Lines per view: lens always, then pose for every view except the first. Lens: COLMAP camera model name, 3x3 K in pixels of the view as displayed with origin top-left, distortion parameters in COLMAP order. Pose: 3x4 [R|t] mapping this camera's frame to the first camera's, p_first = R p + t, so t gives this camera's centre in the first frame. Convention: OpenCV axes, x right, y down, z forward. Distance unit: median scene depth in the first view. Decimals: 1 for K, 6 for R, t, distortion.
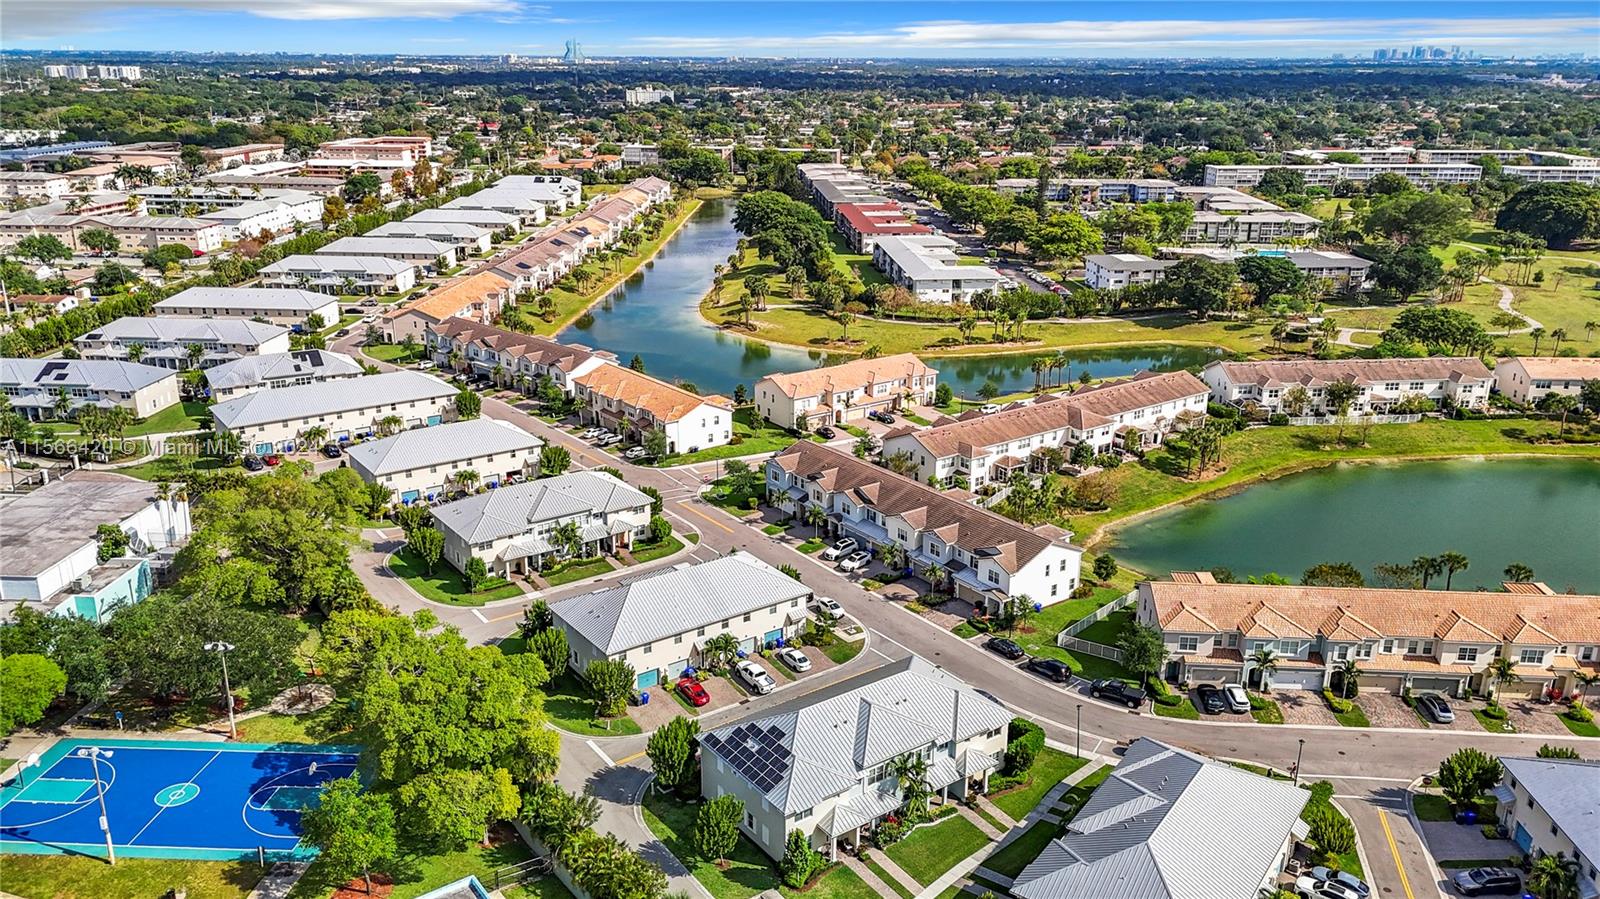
lens RADIAL K [[1200.1, 0, 800.0], [0, 1200.1, 449.5], [0, 0, 1]] dist [0.099560, -0.121247]
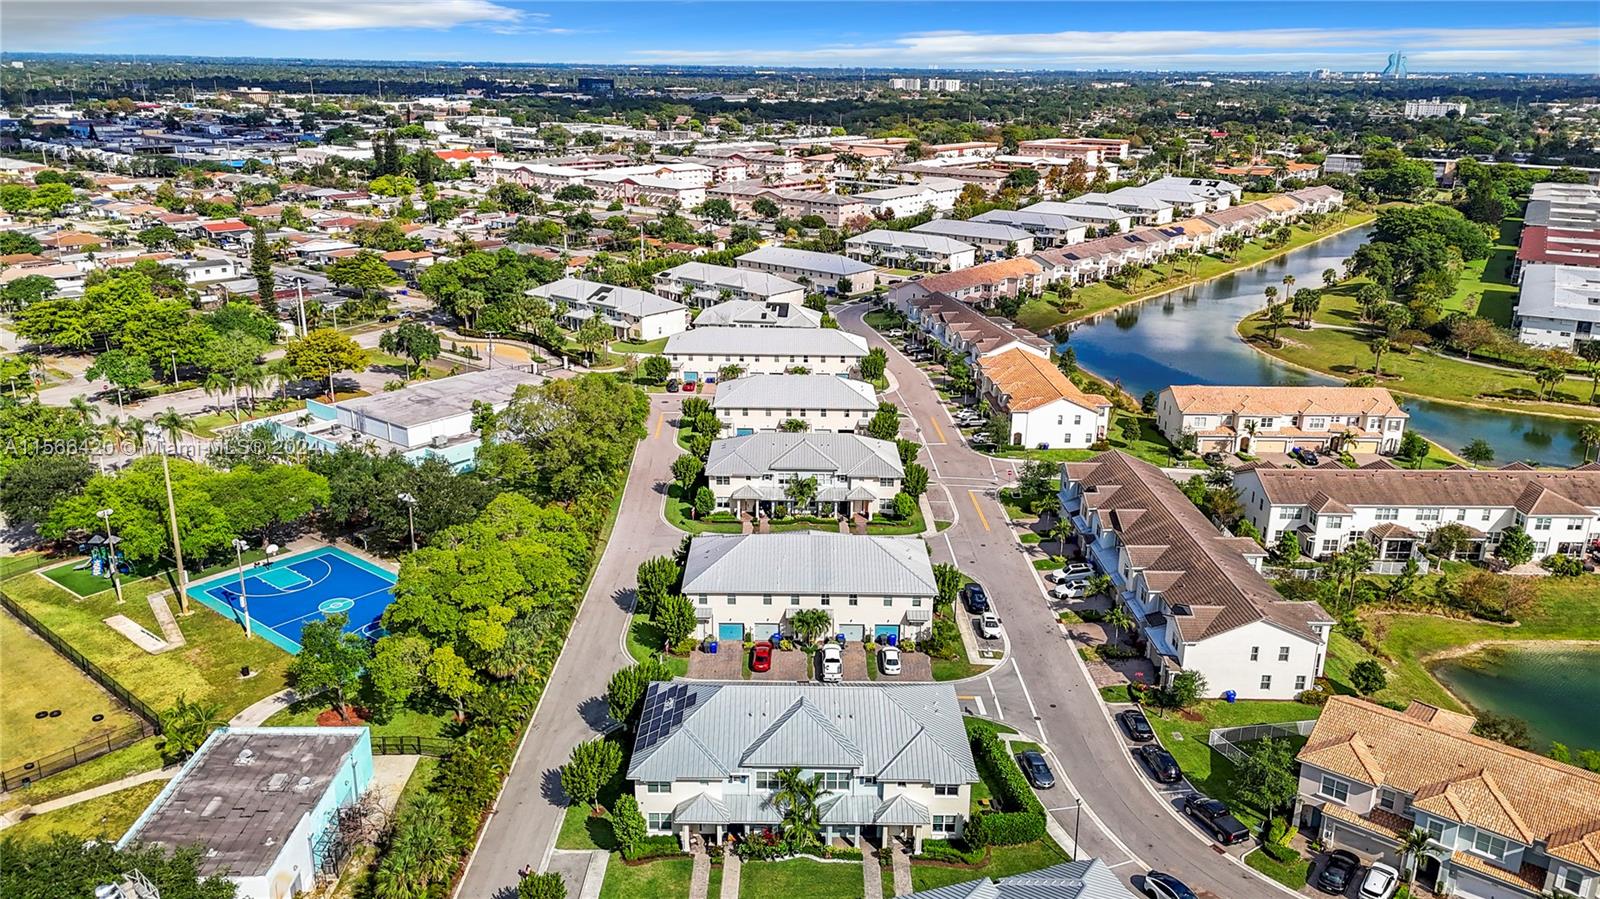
lens RADIAL K [[1177.9, 0, 800.0], [0, 1177.9, 449.5], [0, 0, 1]] dist [0.084057, -0.079224]
pose [[0.813492, 0.184390, -0.551571, 0.342968], [-0.188144, 0.980847, 0.050409, -0.010712], [0.550302, 0.062767, 0.832603, 0.184145]]
